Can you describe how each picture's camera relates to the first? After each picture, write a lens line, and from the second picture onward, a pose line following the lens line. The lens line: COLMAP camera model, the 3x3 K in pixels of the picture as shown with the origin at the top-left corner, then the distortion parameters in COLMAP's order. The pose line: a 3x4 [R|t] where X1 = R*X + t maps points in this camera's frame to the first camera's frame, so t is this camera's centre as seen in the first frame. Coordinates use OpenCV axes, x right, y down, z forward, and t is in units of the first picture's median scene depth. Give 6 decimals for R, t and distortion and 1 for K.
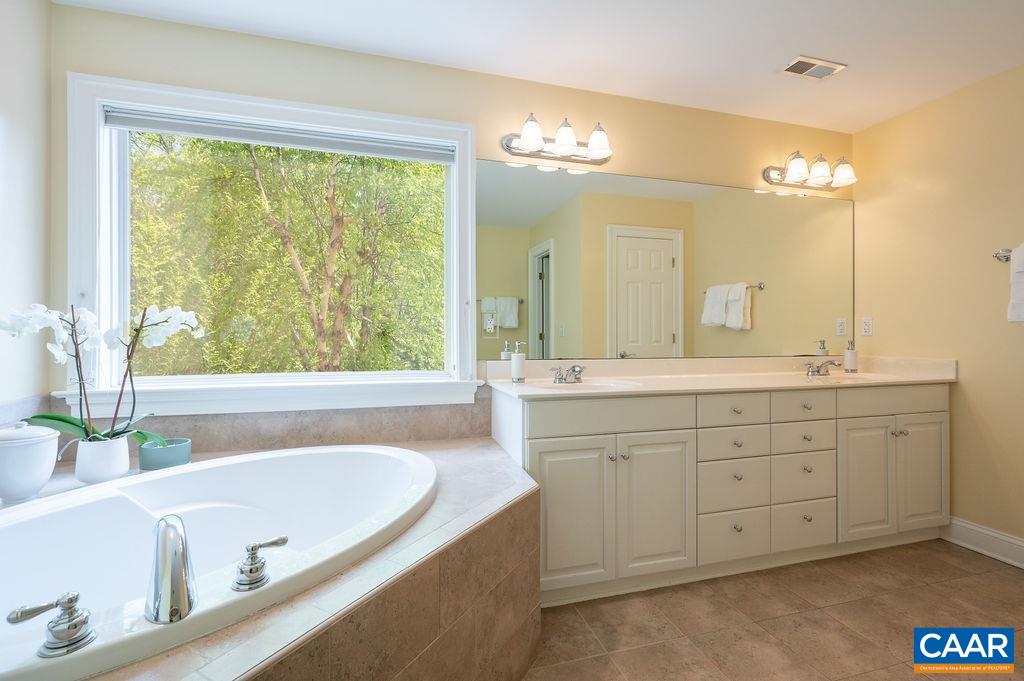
lens RADIAL K [[459.6, 0, 511.9], [0, 459.6, 334.1], [0, 0, 1]] dist [0.001189, -0.000080]
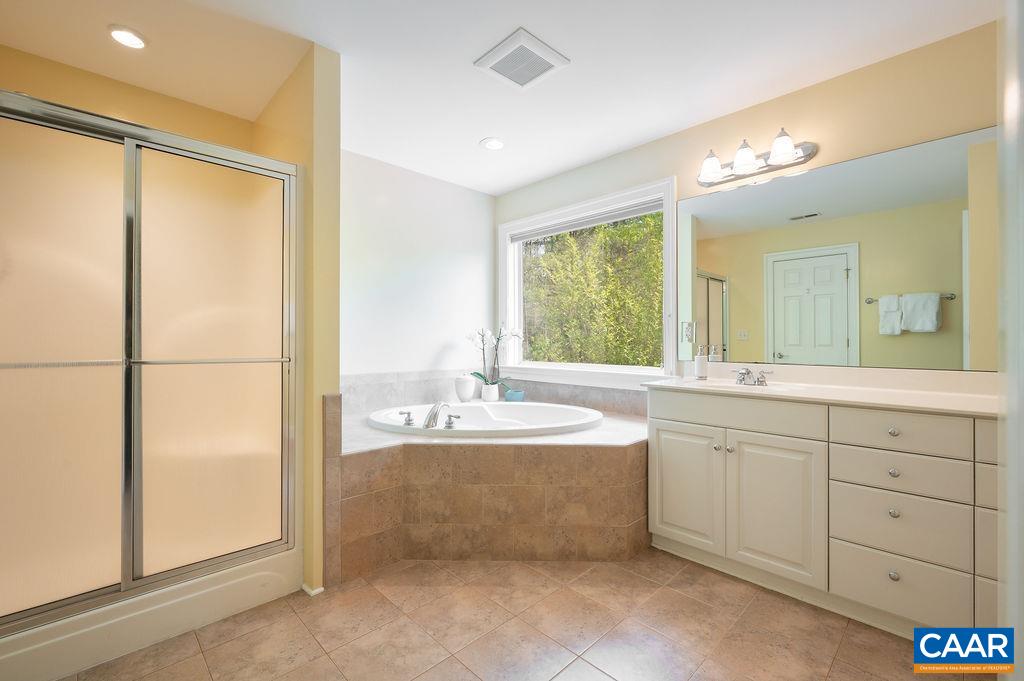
lens RADIAL K [[442.5, 0, 512.0], [0, 442.5, 340.5], [0, 0, 1]] dist [-0.000082, 0.000040]
pose [[0.463755, -0.001652, -0.885962, 0.936623], [0.001676, 0.999998, -0.000987, 0.003276], [0.885962, -0.001028, 0.463757, 0.036389]]
